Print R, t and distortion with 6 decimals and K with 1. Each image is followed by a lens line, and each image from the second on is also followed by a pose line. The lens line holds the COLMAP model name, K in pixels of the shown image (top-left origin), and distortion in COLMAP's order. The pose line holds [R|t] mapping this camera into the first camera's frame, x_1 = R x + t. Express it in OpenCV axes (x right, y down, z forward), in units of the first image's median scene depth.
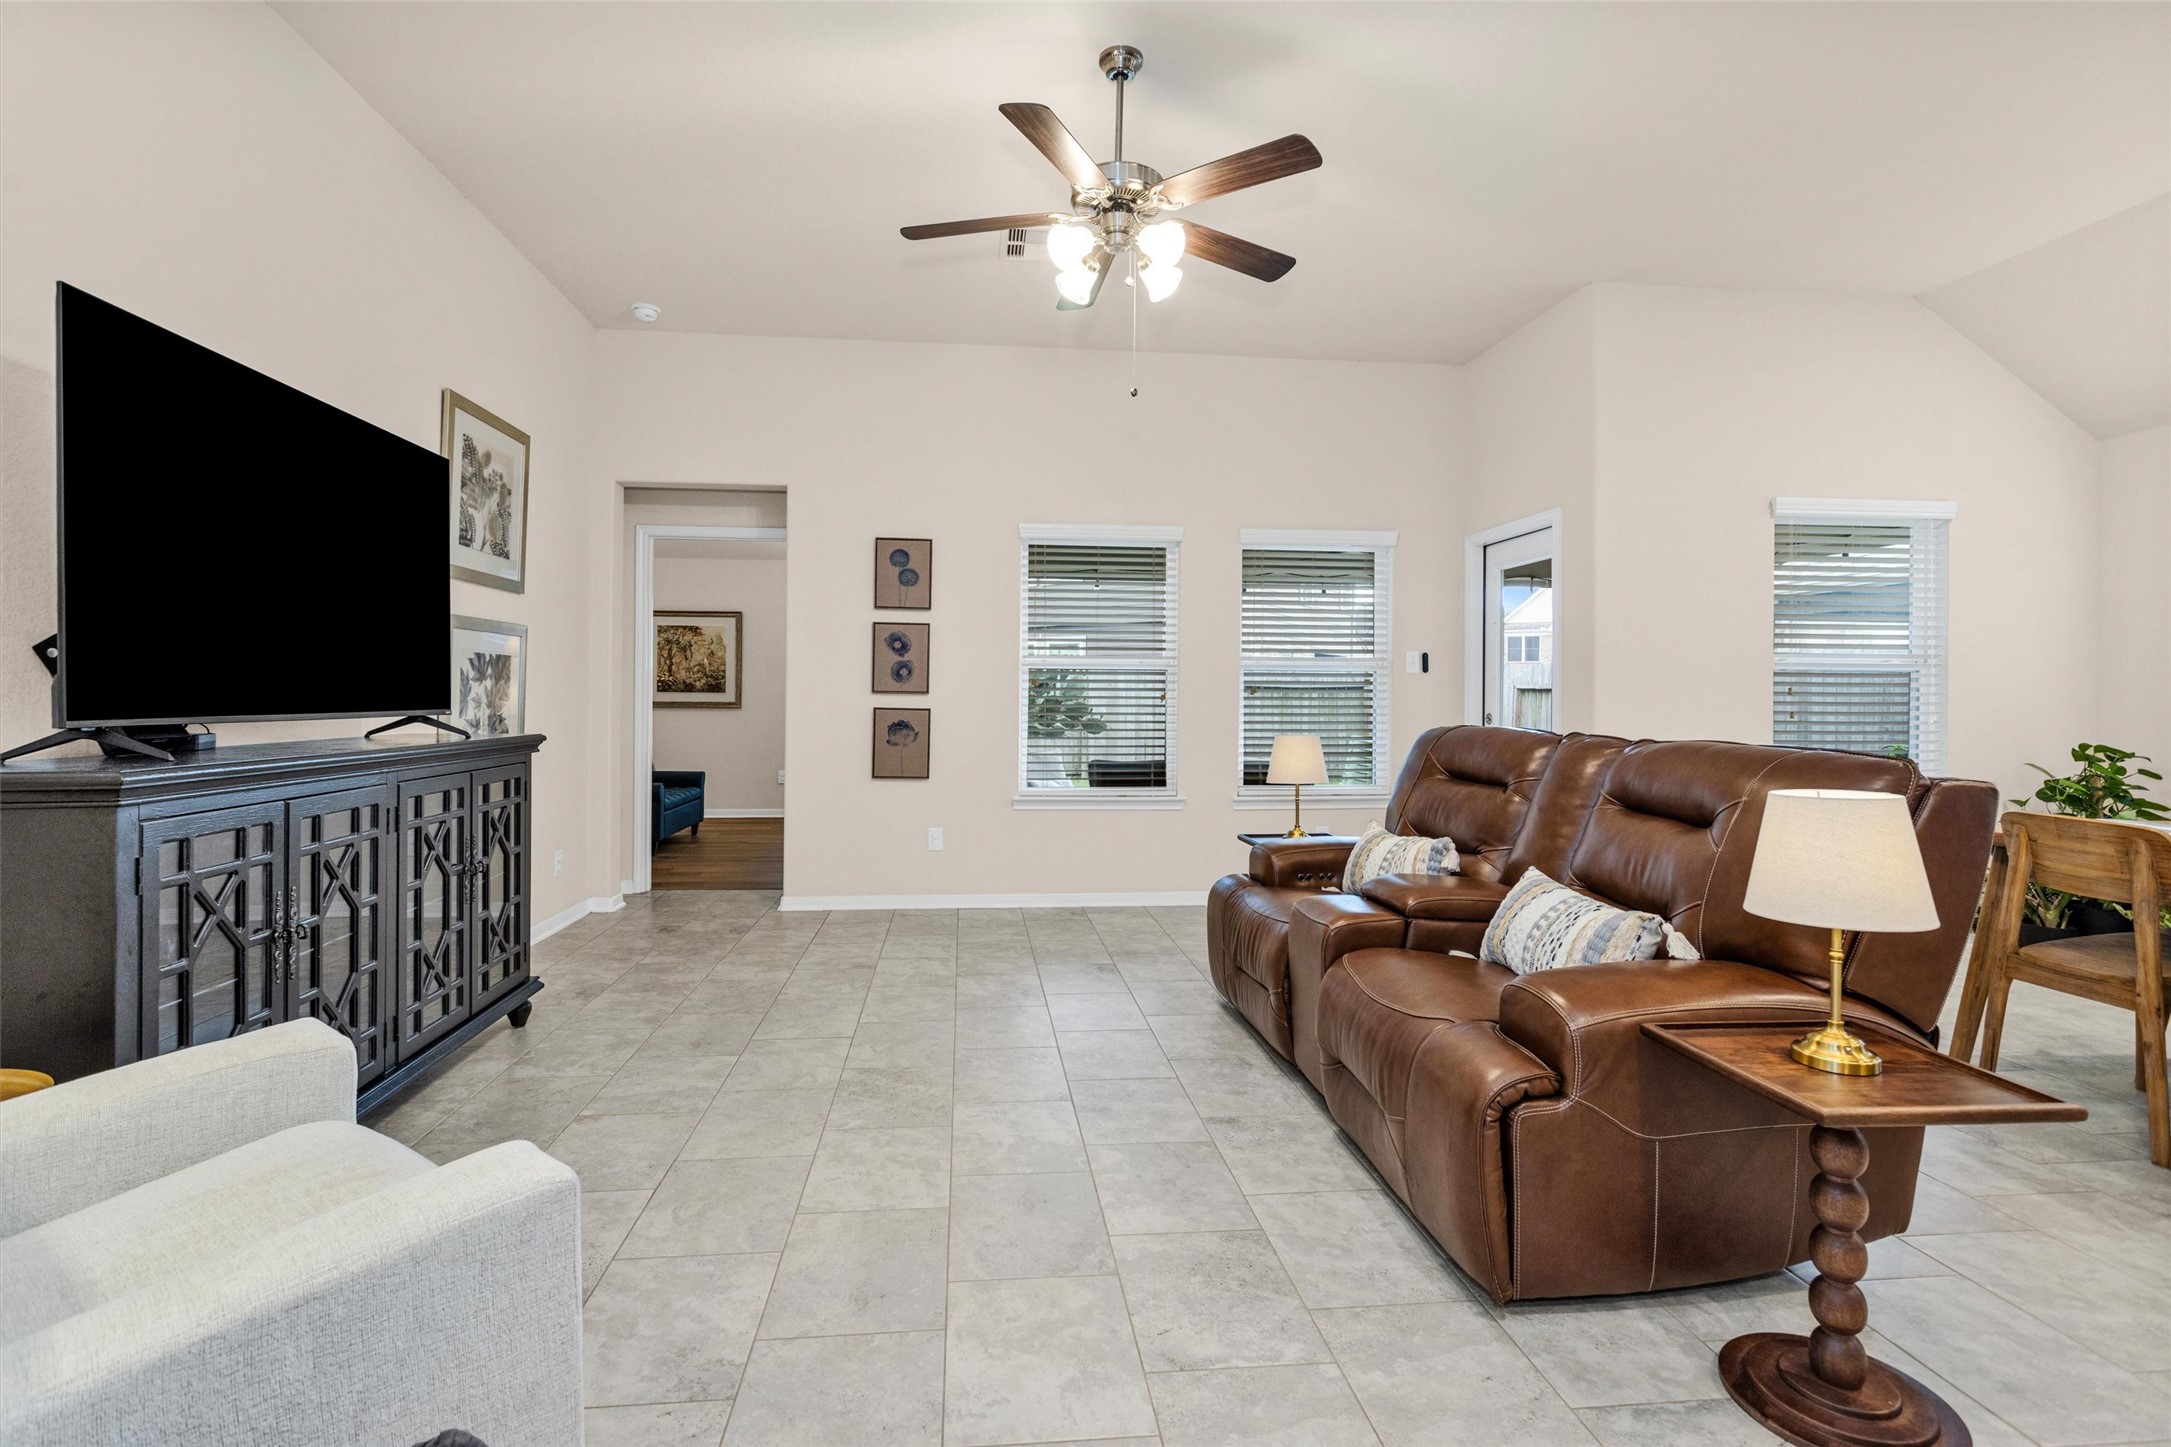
lens RADIAL K [[1028.3, 0, 1080.7], [0, 1028.3, 694.0], [0, 0, 1]] dist [-0.002014, 0.000667]
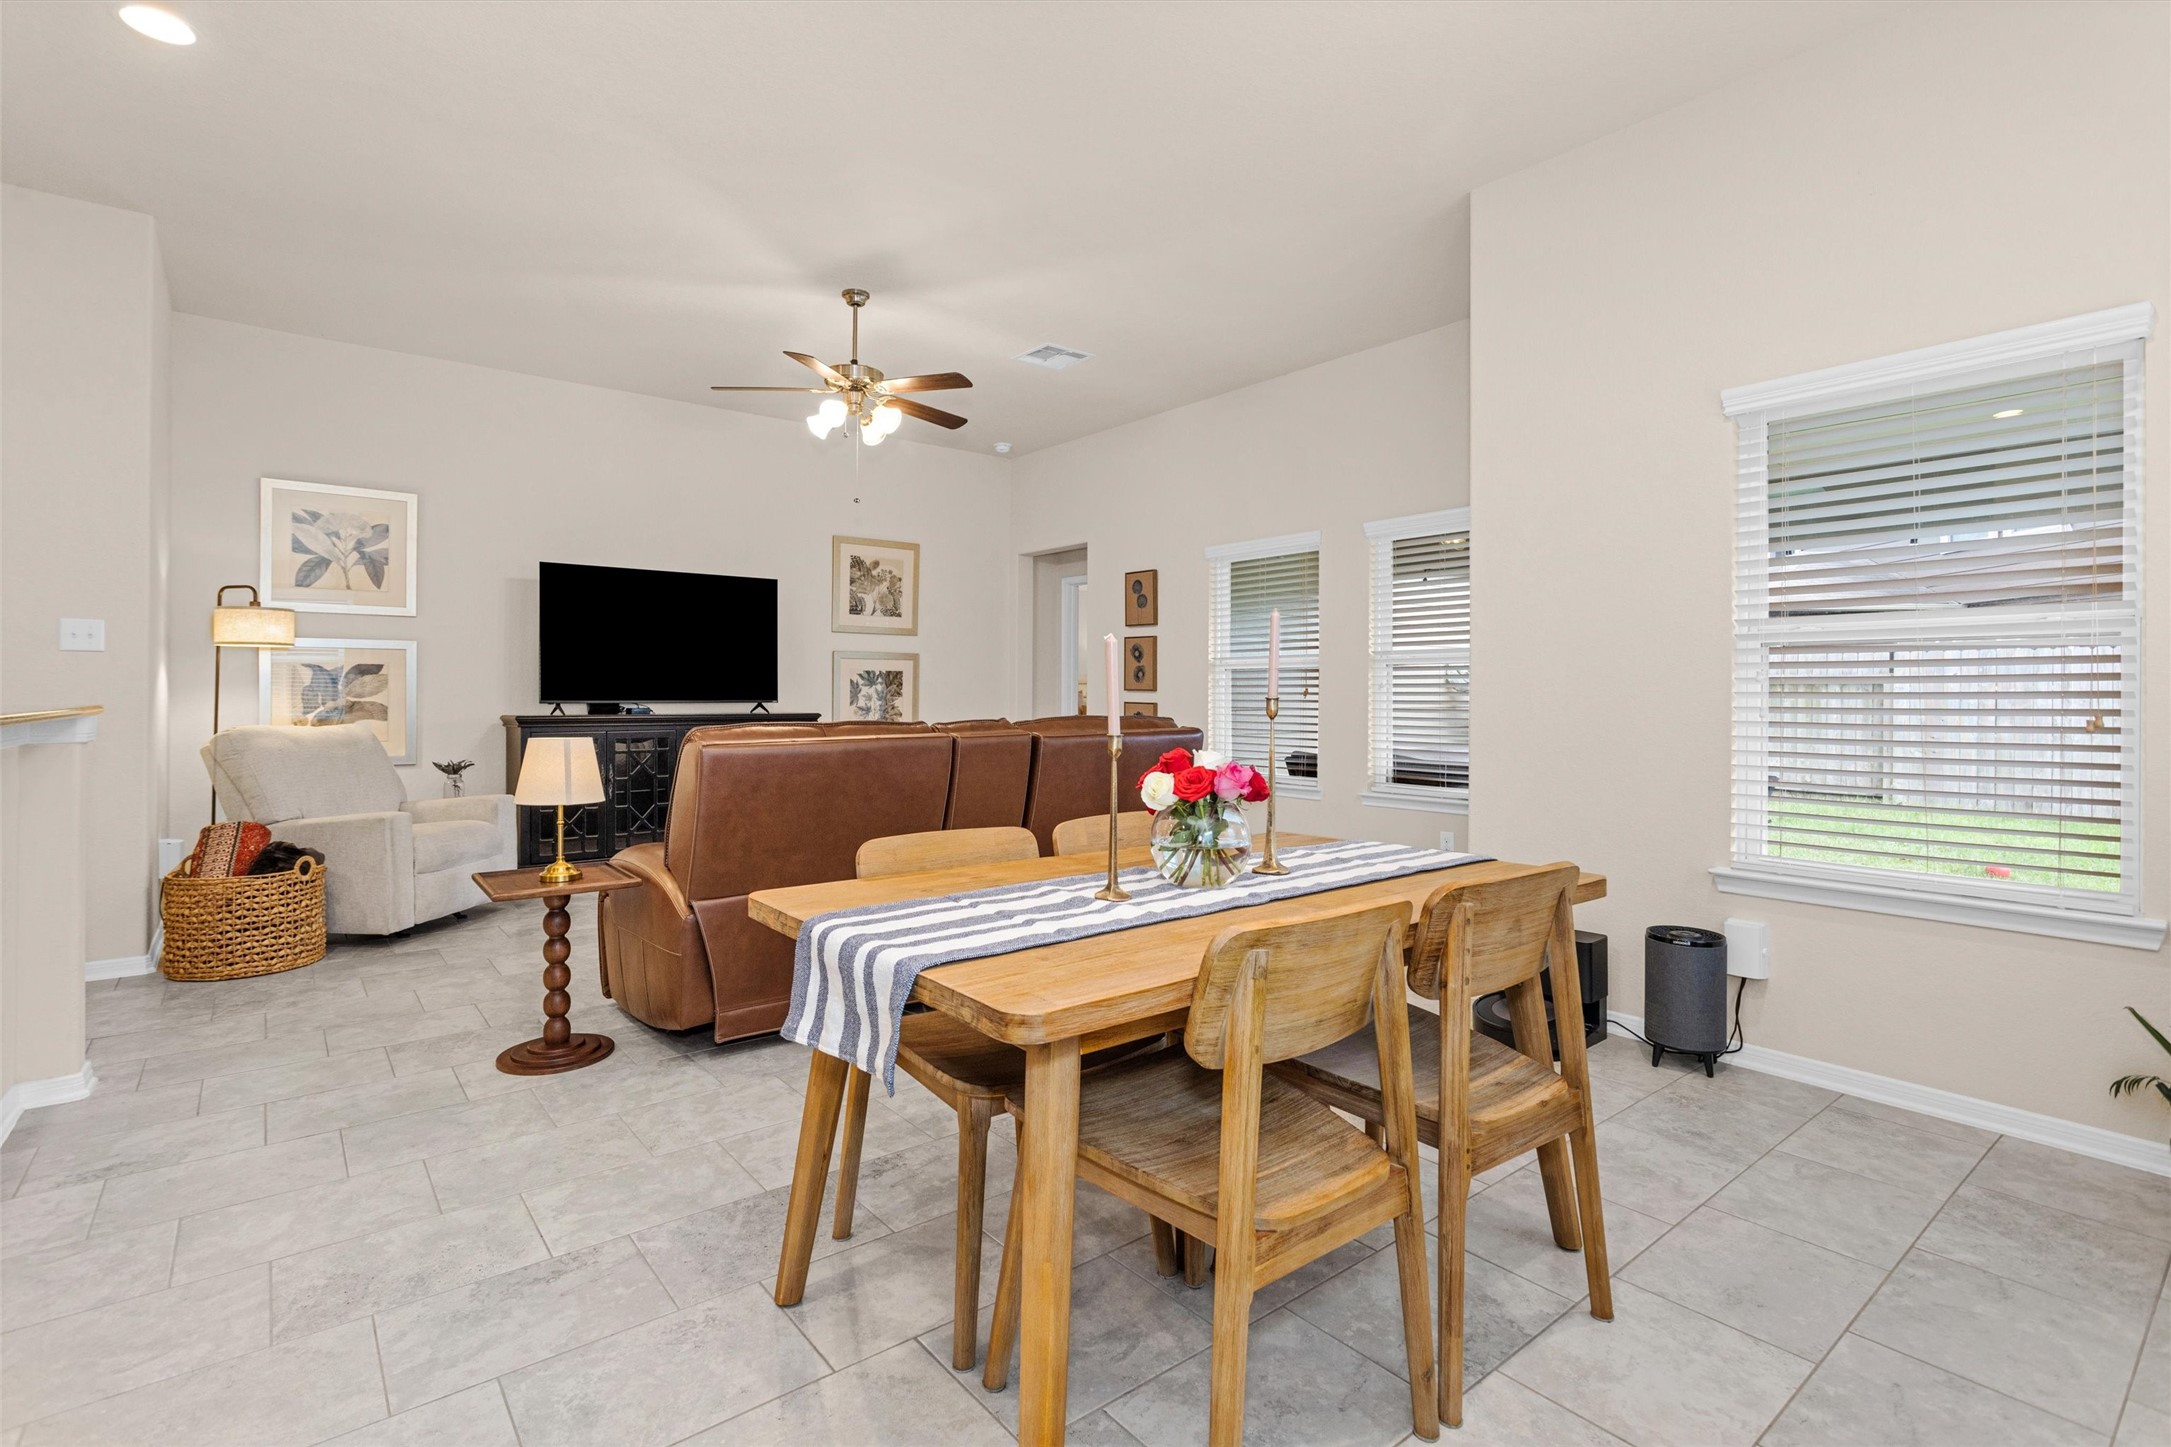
lens RADIAL K [[1032.6, 0, 1088.0], [0, 1032.6, 694.5], [0, 0, 1]] dist [-0.029997, 0.009440]
pose [[0.534378, -0.005364, -0.845229, 1.030470], [0.002323, 0.999985, -0.004877, 0.011605], [0.845243, 0.000643, 0.534382, 0.292385]]
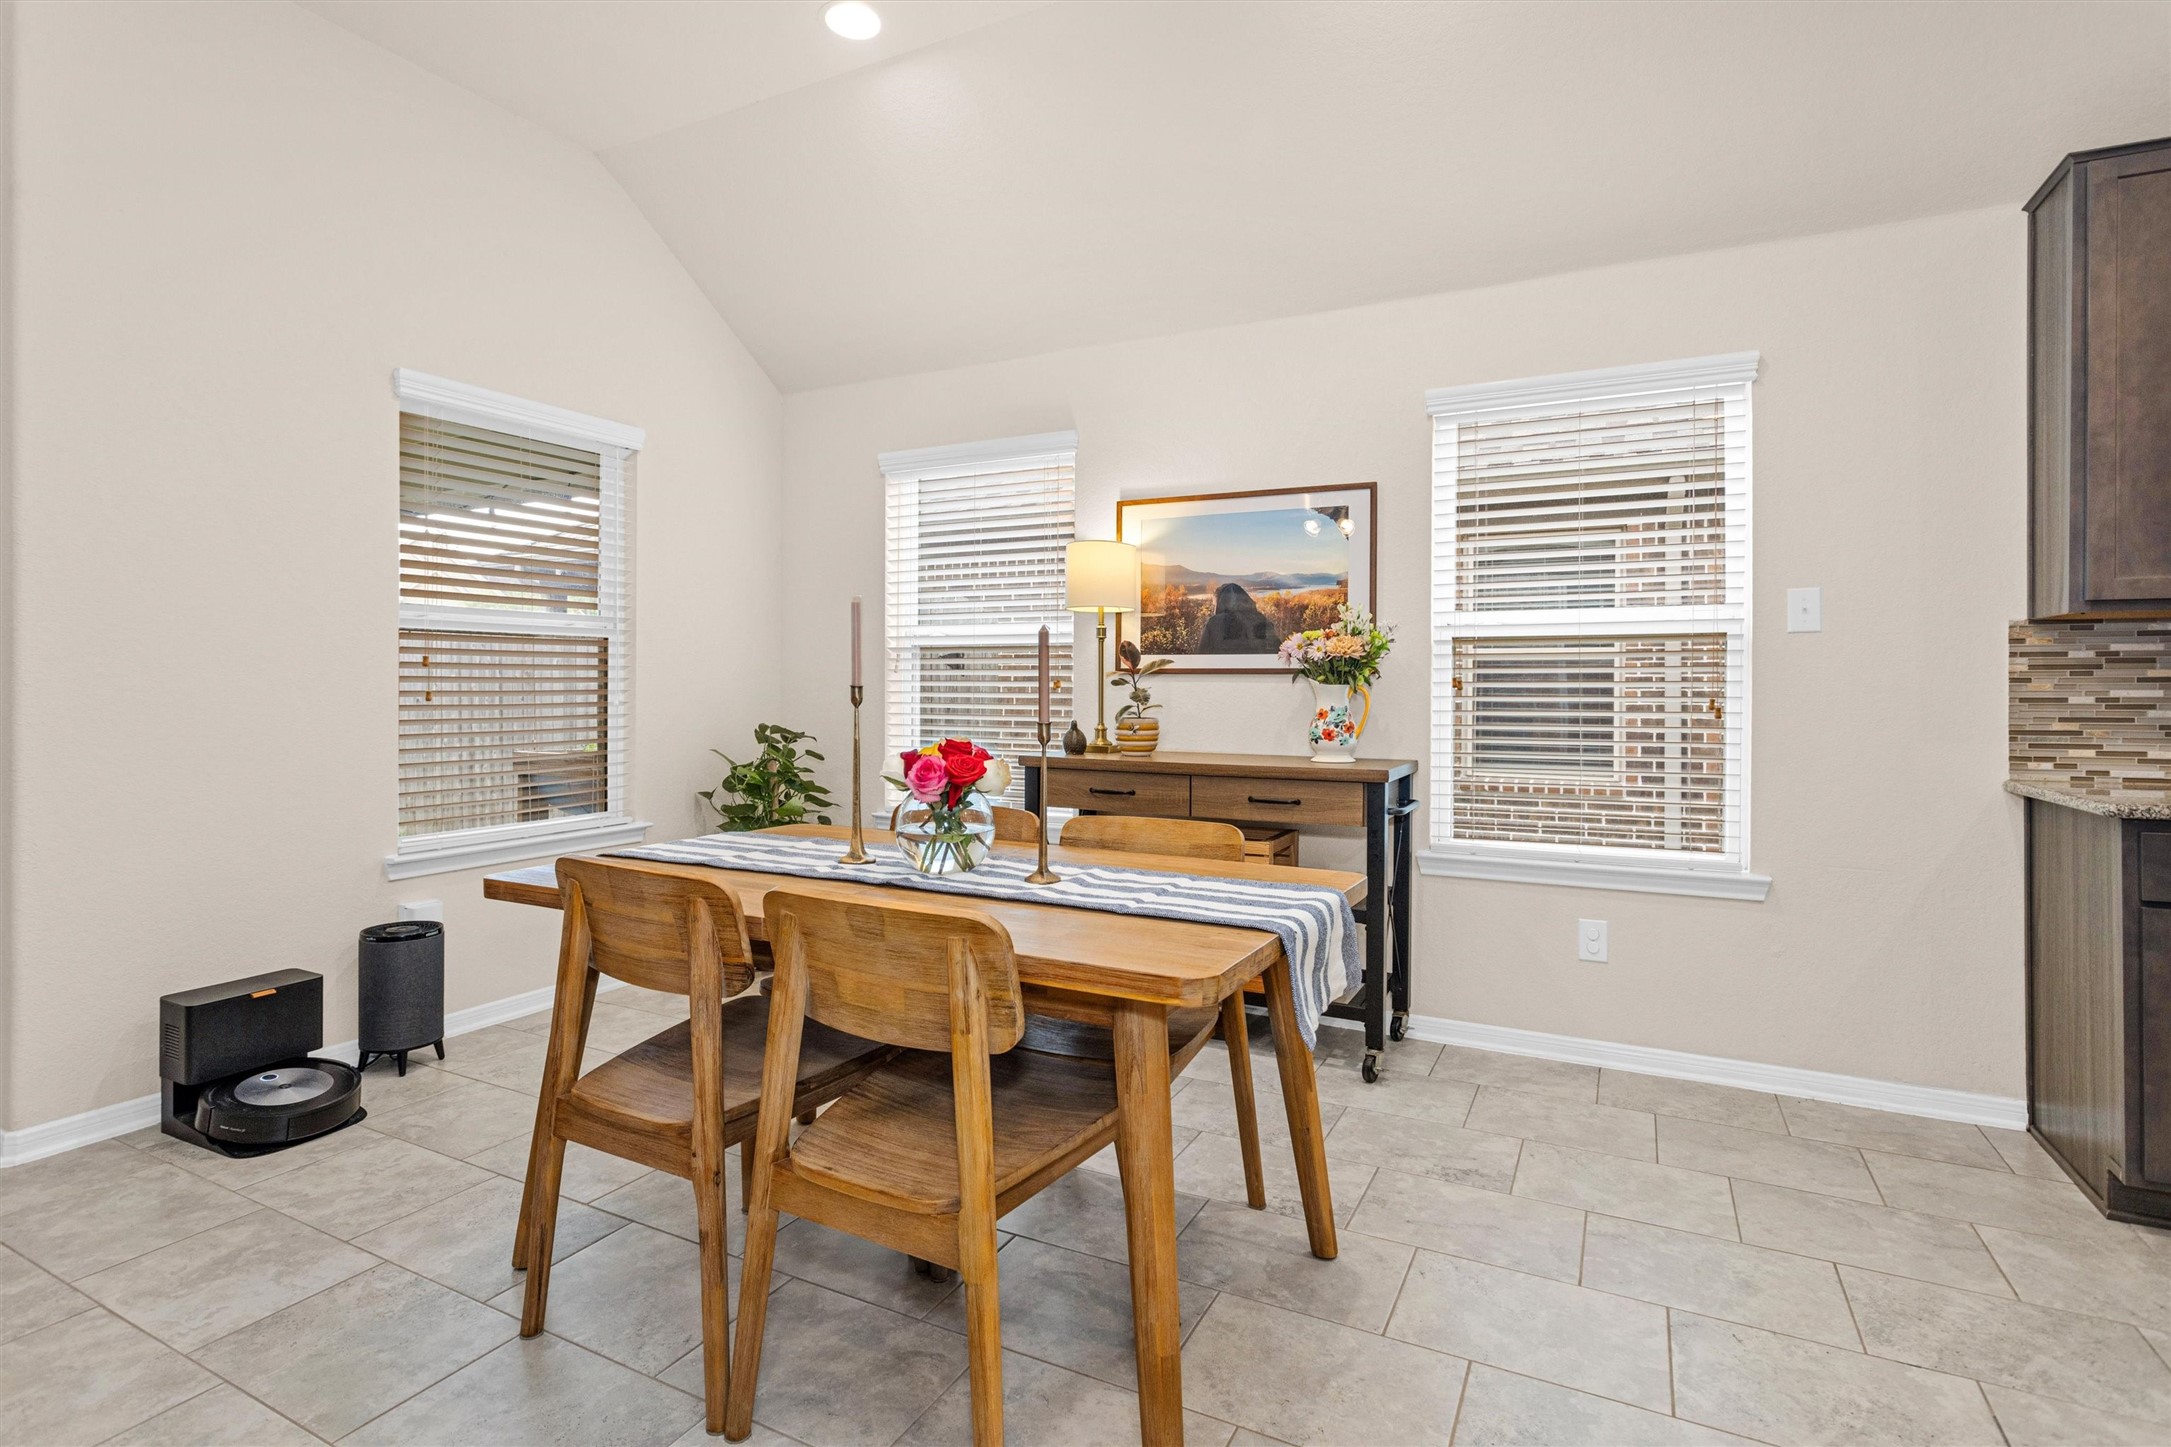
lens RADIAL K [[1065.4, 0, 1072.2], [0, 1065.4, 682.9], [0, 0, 1]] dist [-0.047208, 0.032305]
pose [[0.555645, -0.003667, 0.831412, 0.360103], [-0.005495, 0.999952, 0.008082, 0.003730], [-0.831402, -0.009059, 0.555598, 0.265084]]
